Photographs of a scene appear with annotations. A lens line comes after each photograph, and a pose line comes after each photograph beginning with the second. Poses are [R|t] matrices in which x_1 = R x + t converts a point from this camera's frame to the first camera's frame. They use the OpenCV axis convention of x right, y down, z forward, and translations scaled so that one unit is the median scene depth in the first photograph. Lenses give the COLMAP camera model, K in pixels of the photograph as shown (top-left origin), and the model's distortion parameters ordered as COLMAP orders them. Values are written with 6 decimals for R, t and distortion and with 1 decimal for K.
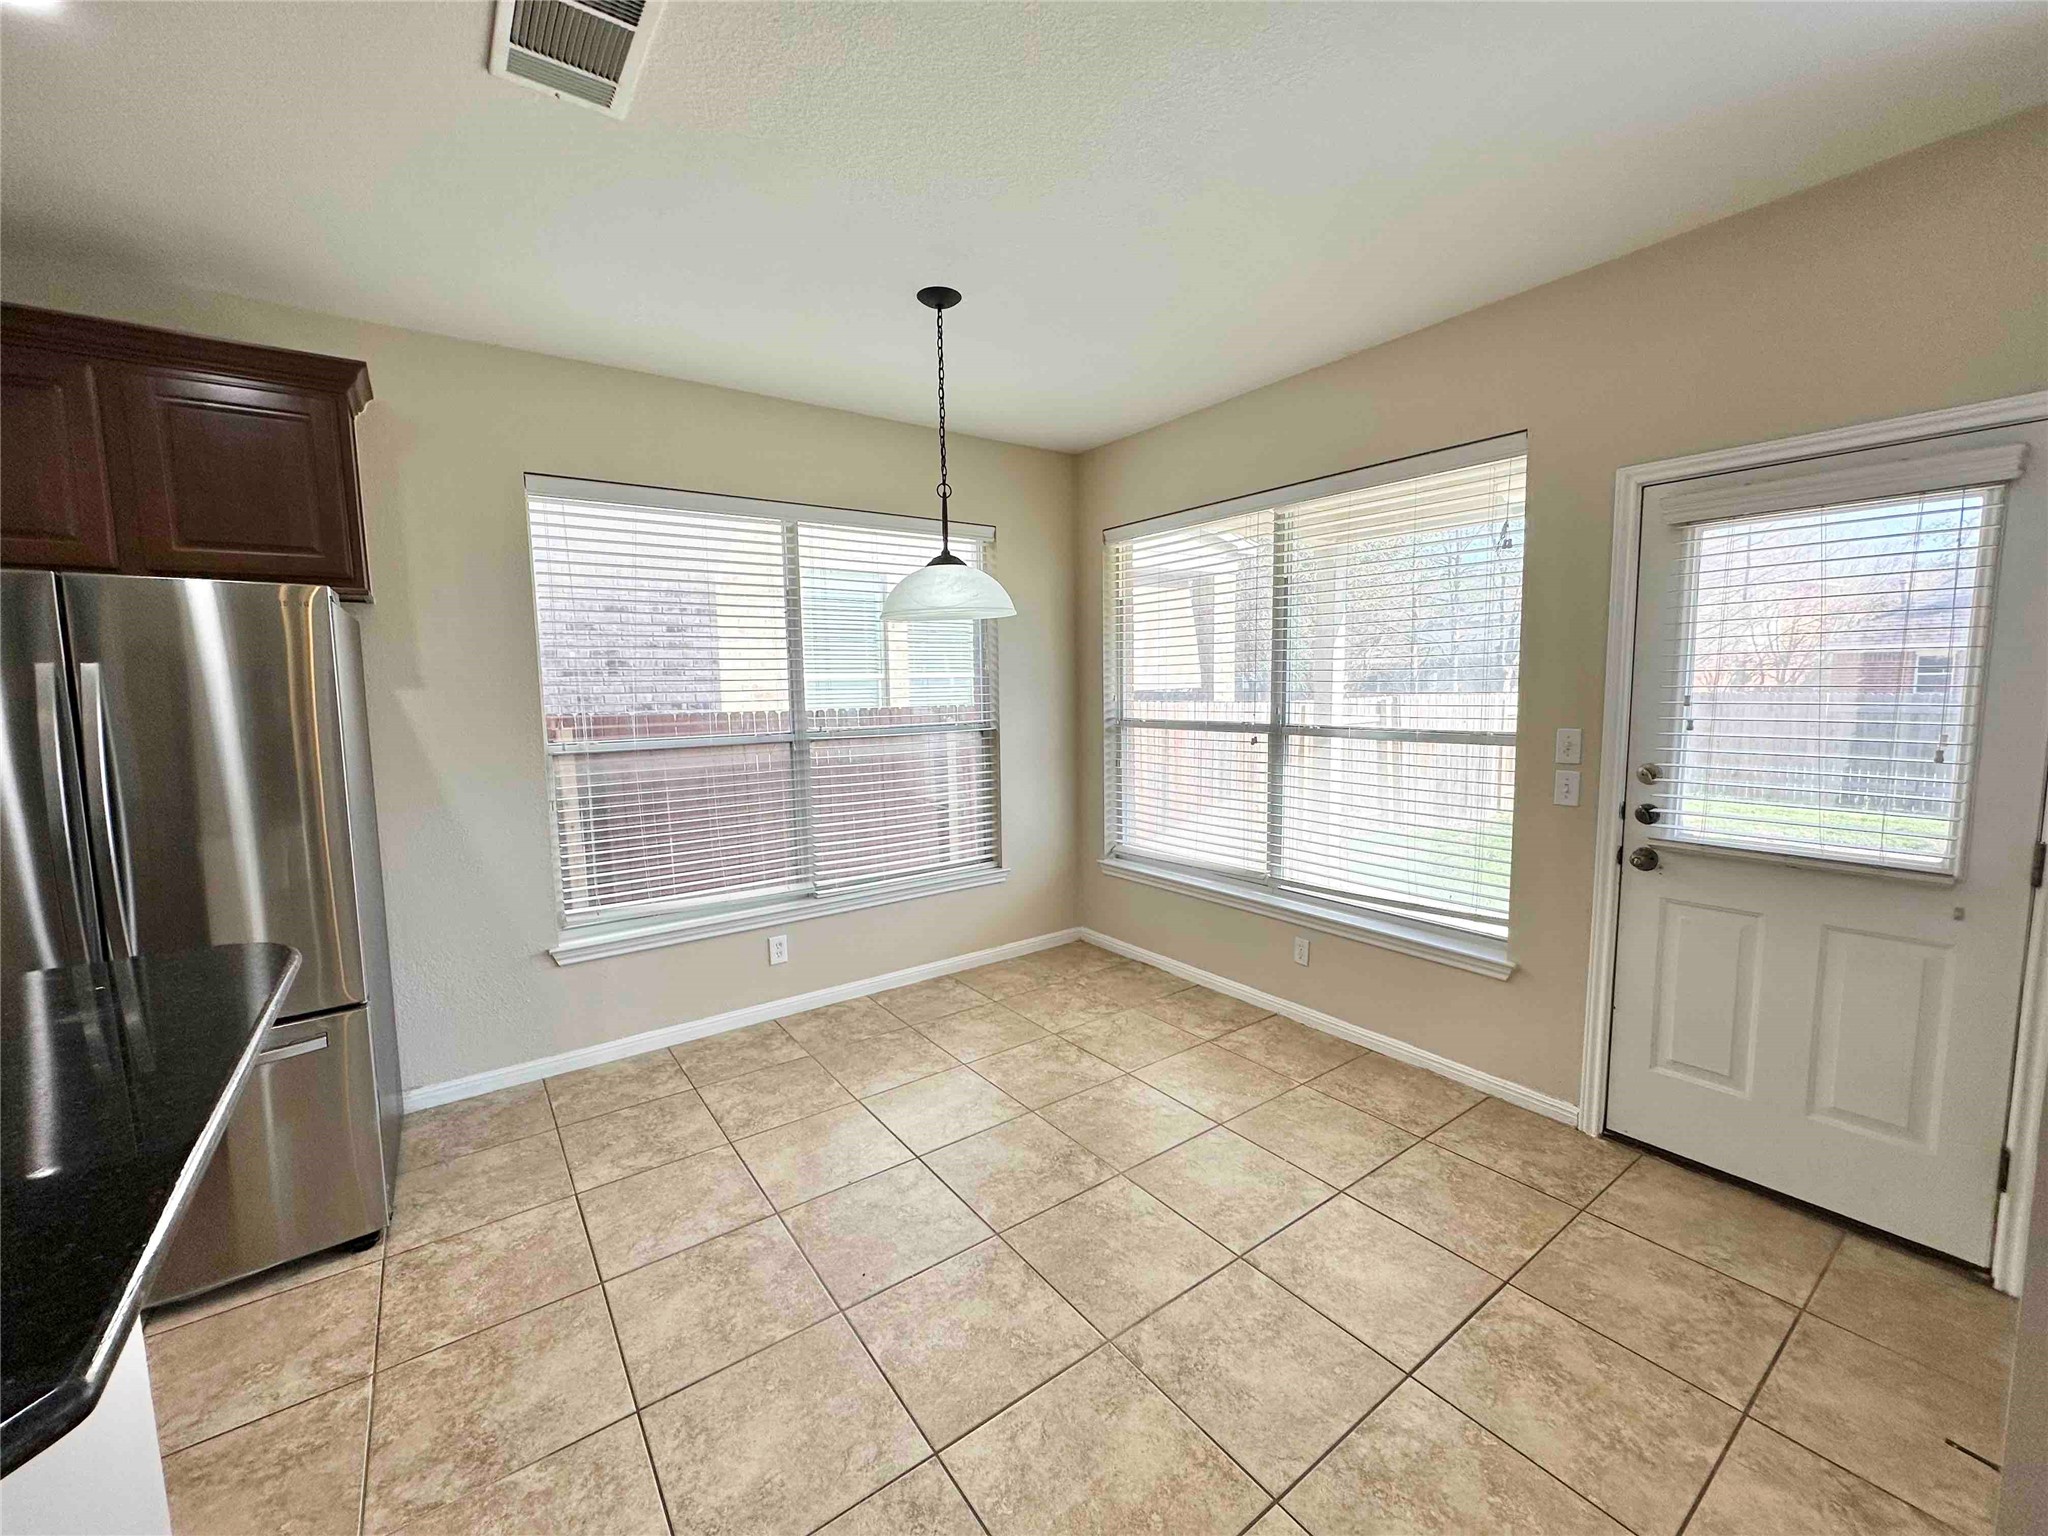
lens RADIAL K [[818.4, 0, 1021.3], [0, 818.4, 765.8], [0, 0, 1]] dist [-0.001550, 0.000041]
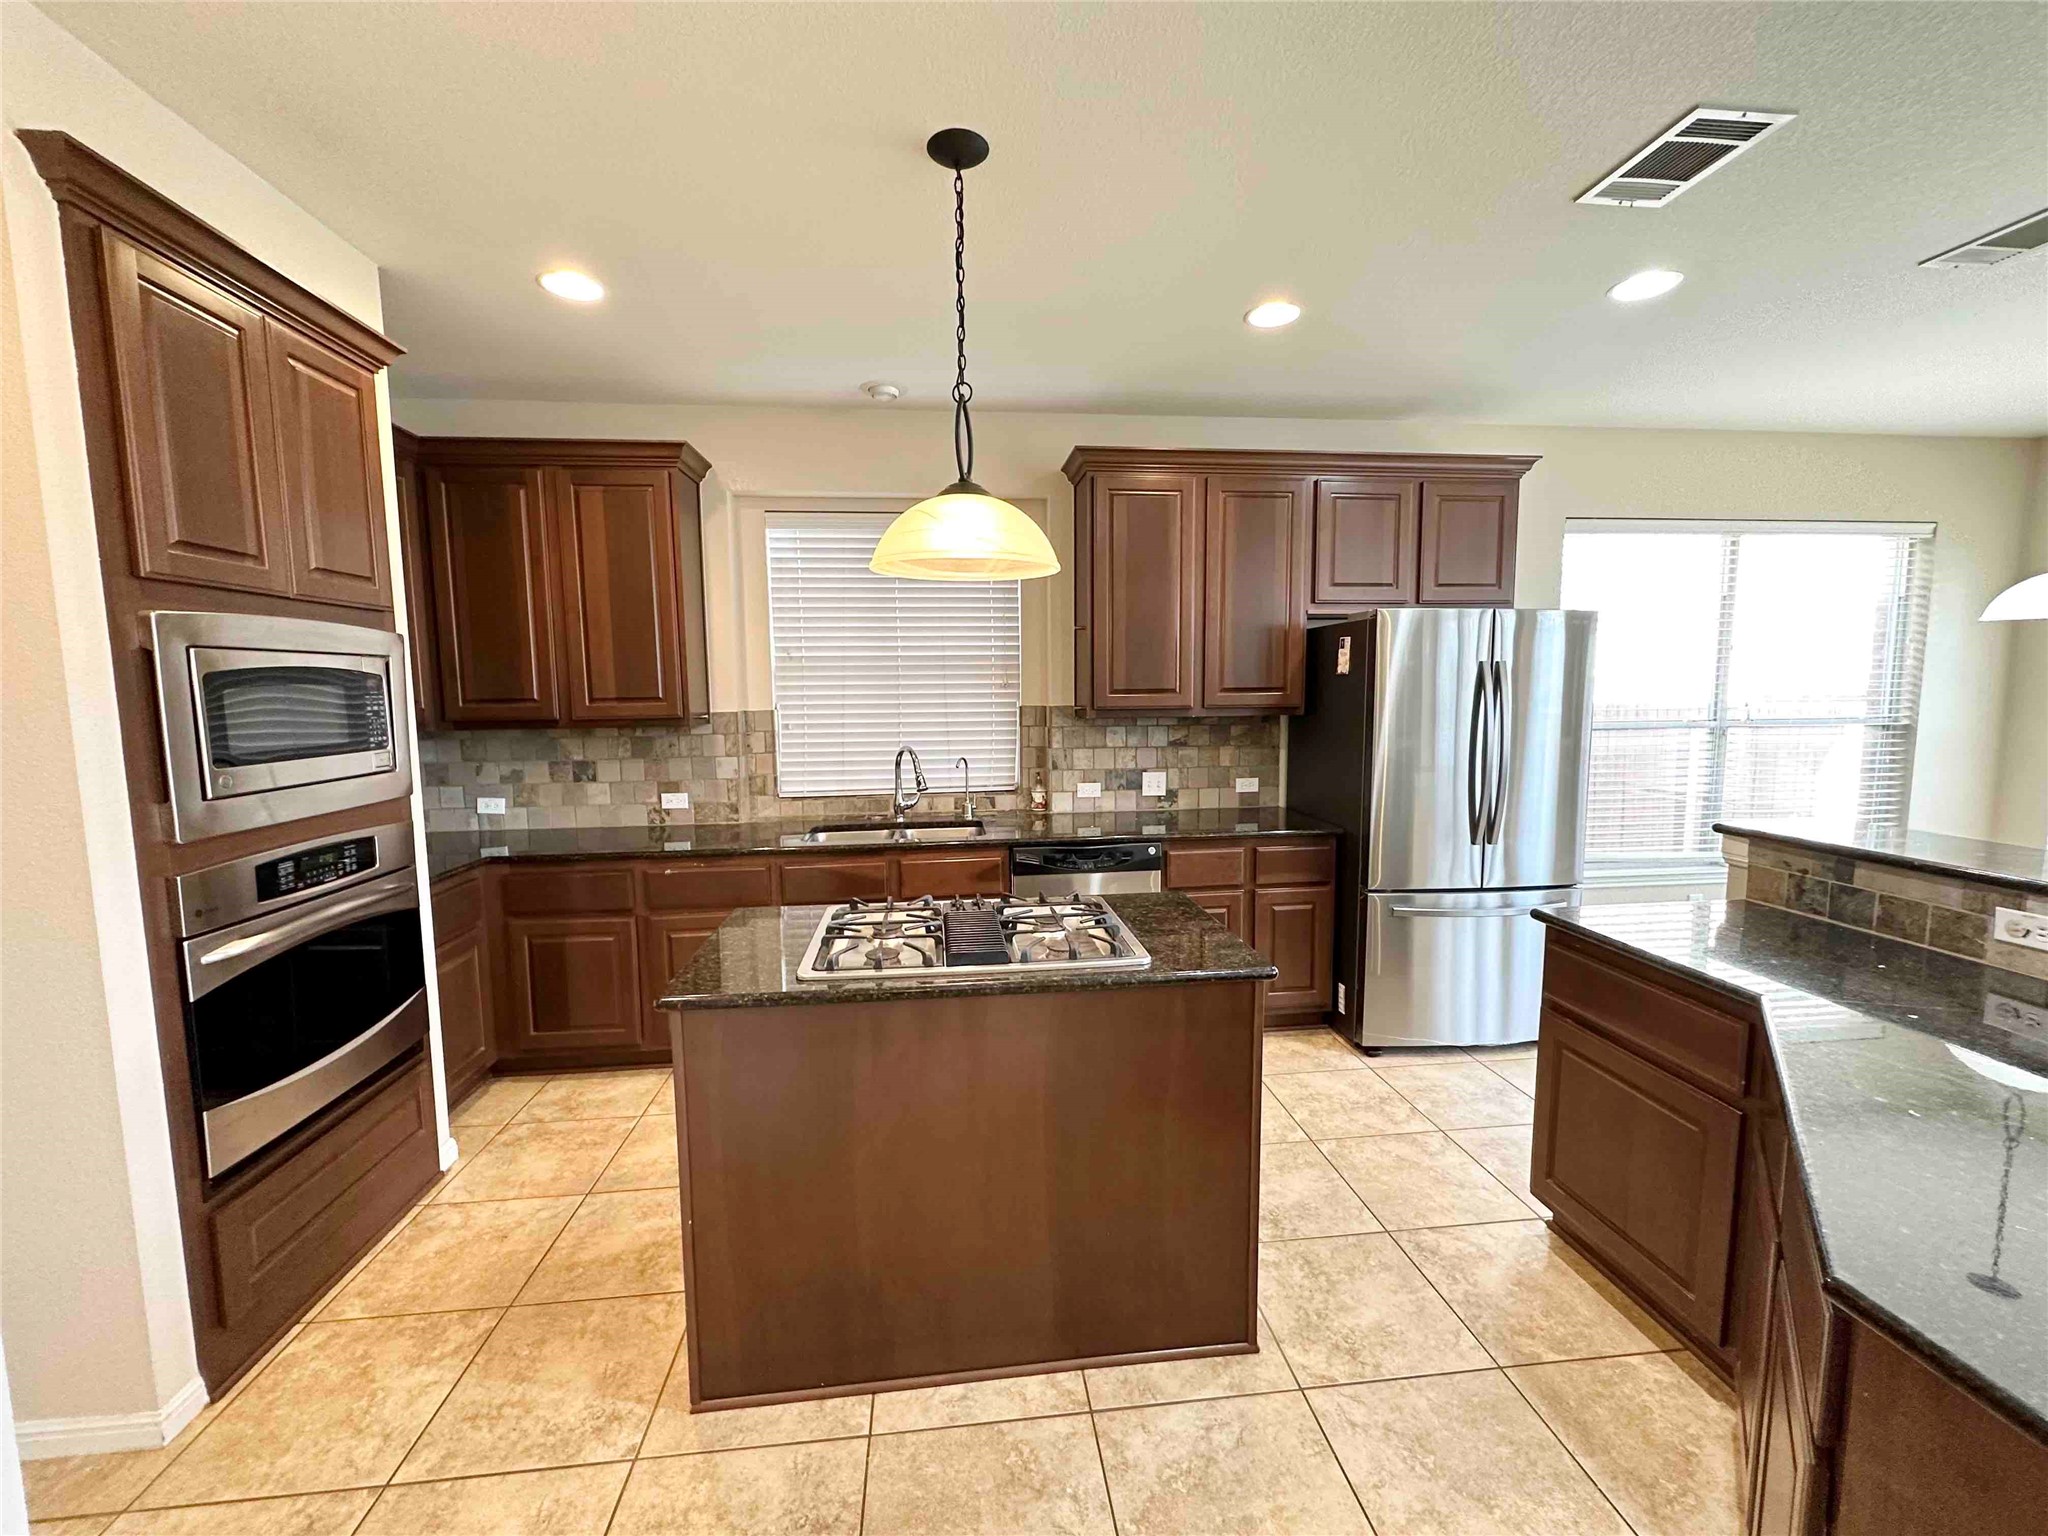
lens RADIAL K [[818.4, 0, 1021.3], [0, 818.4, 765.8], [0, 0, 1]] dist [-0.001550, 0.000041]
pose [[0.866264, 0.056336, -0.496400, -0.727164], [-0.055677, 0.998318, 0.016136, 0.078657], [0.496474, 0.013660, 0.867944, -0.631064]]
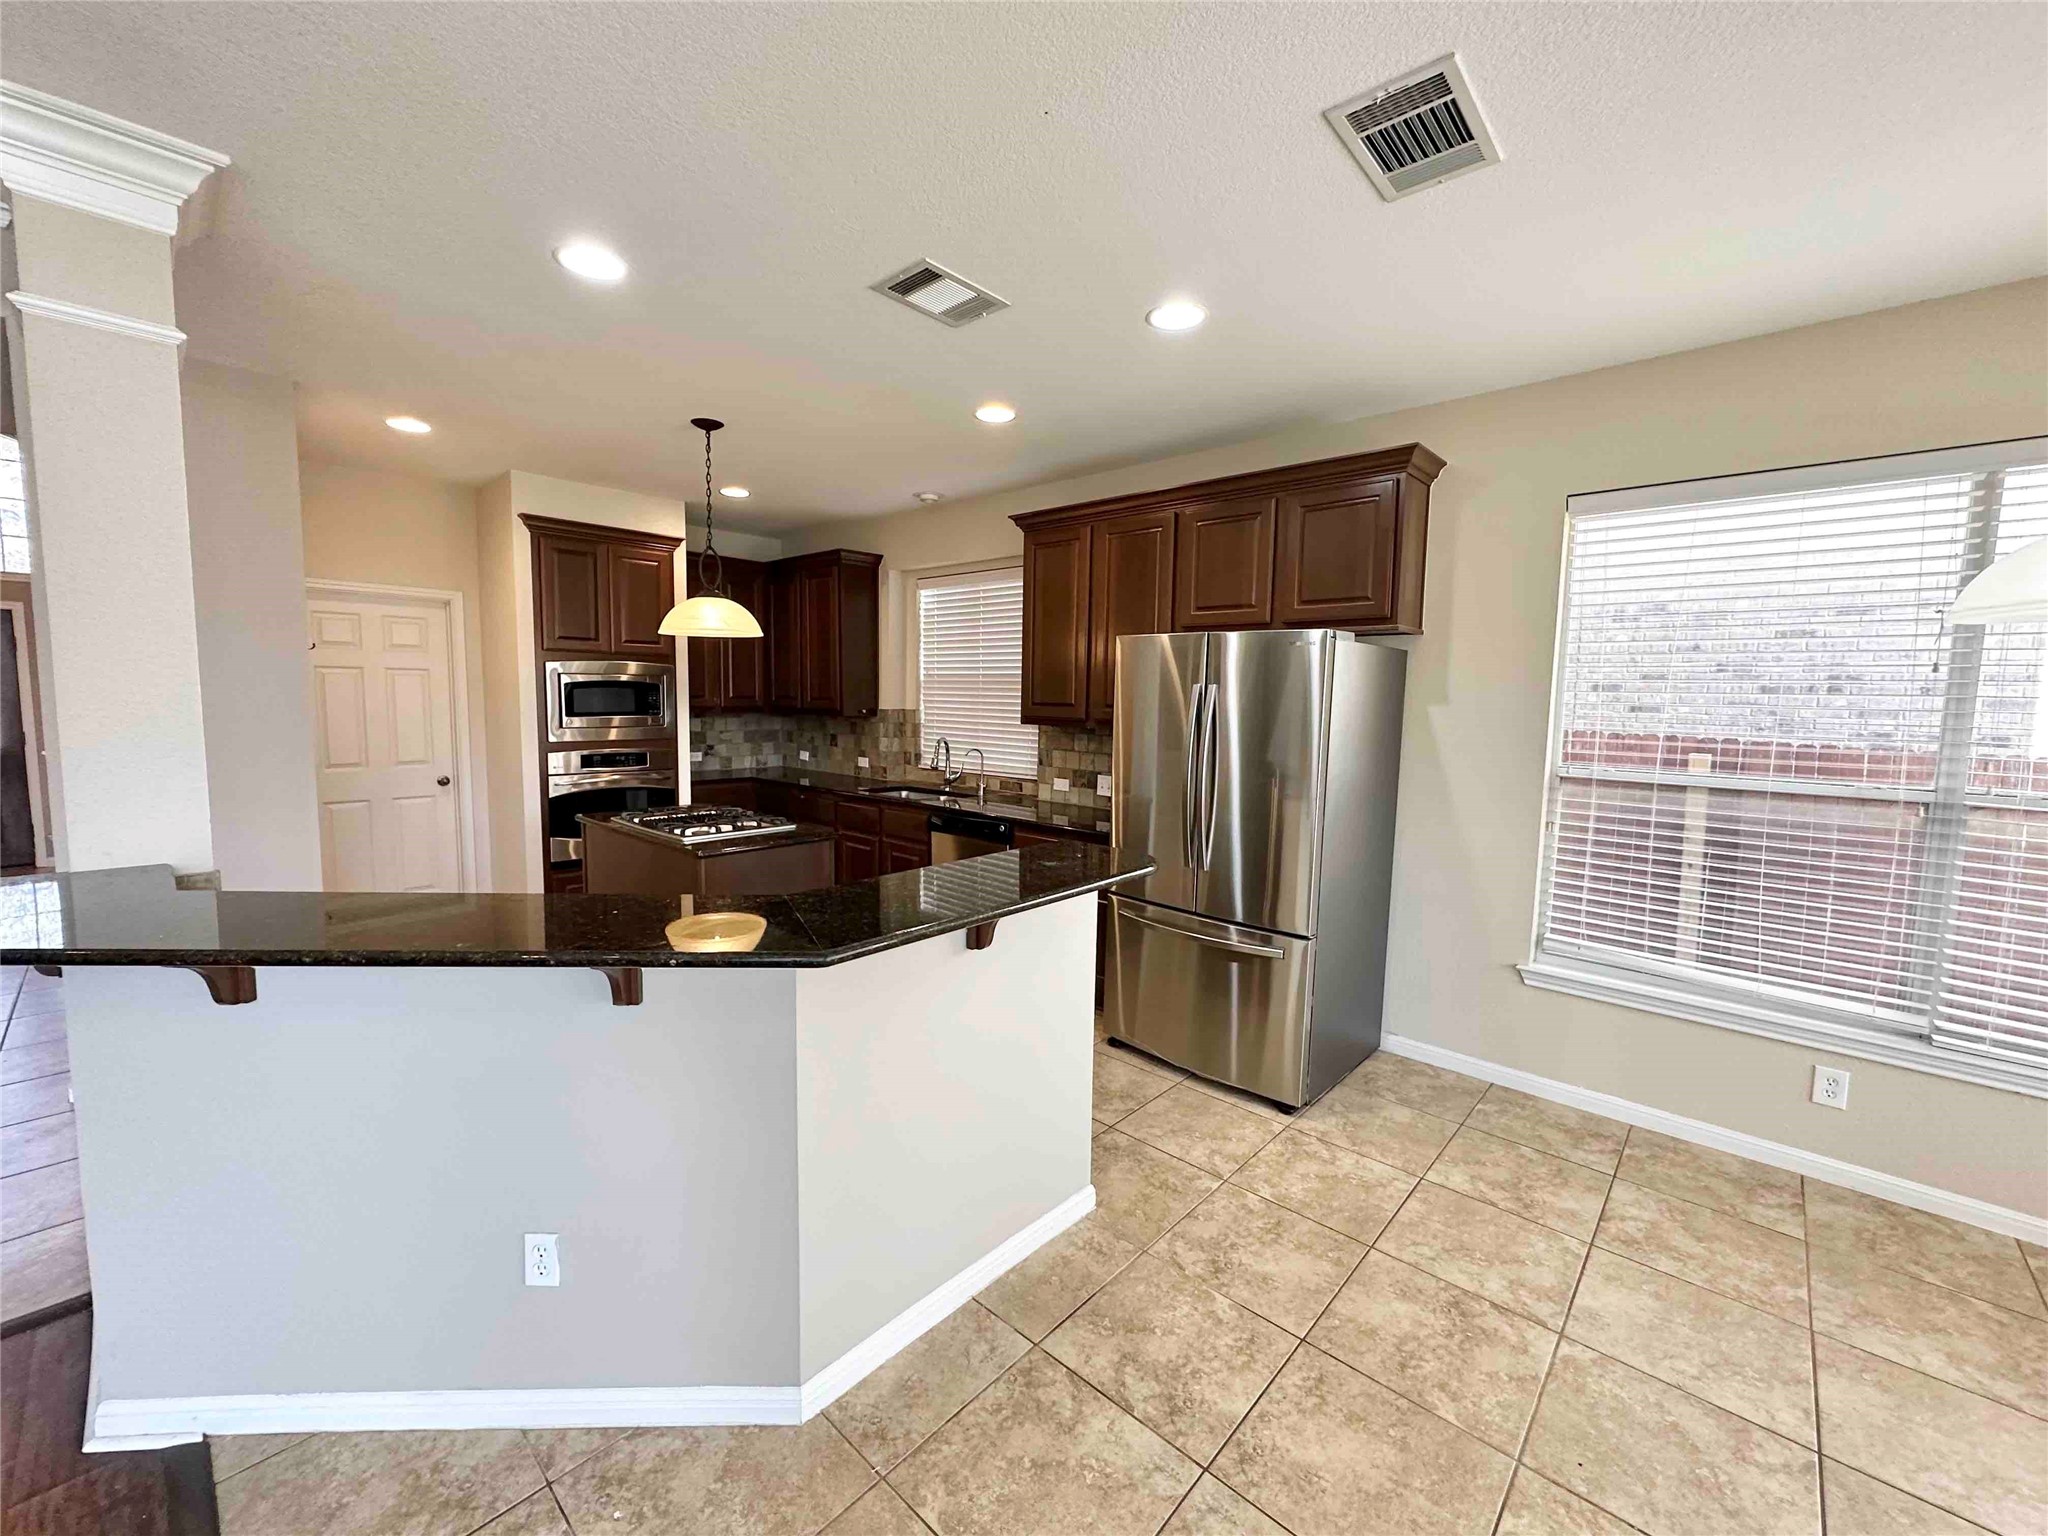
lens RADIAL K [[818.4, 0, 1021.3], [0, 818.4, 765.8], [0, 0, 1]] dist [-0.001550, 0.000041]
pose [[0.197334, 0.110526, -0.974086, 0.291123], [-0.120084, 0.988867, 0.087876, -0.038922], [0.972954, 0.099631, 0.208410, 0.174565]]
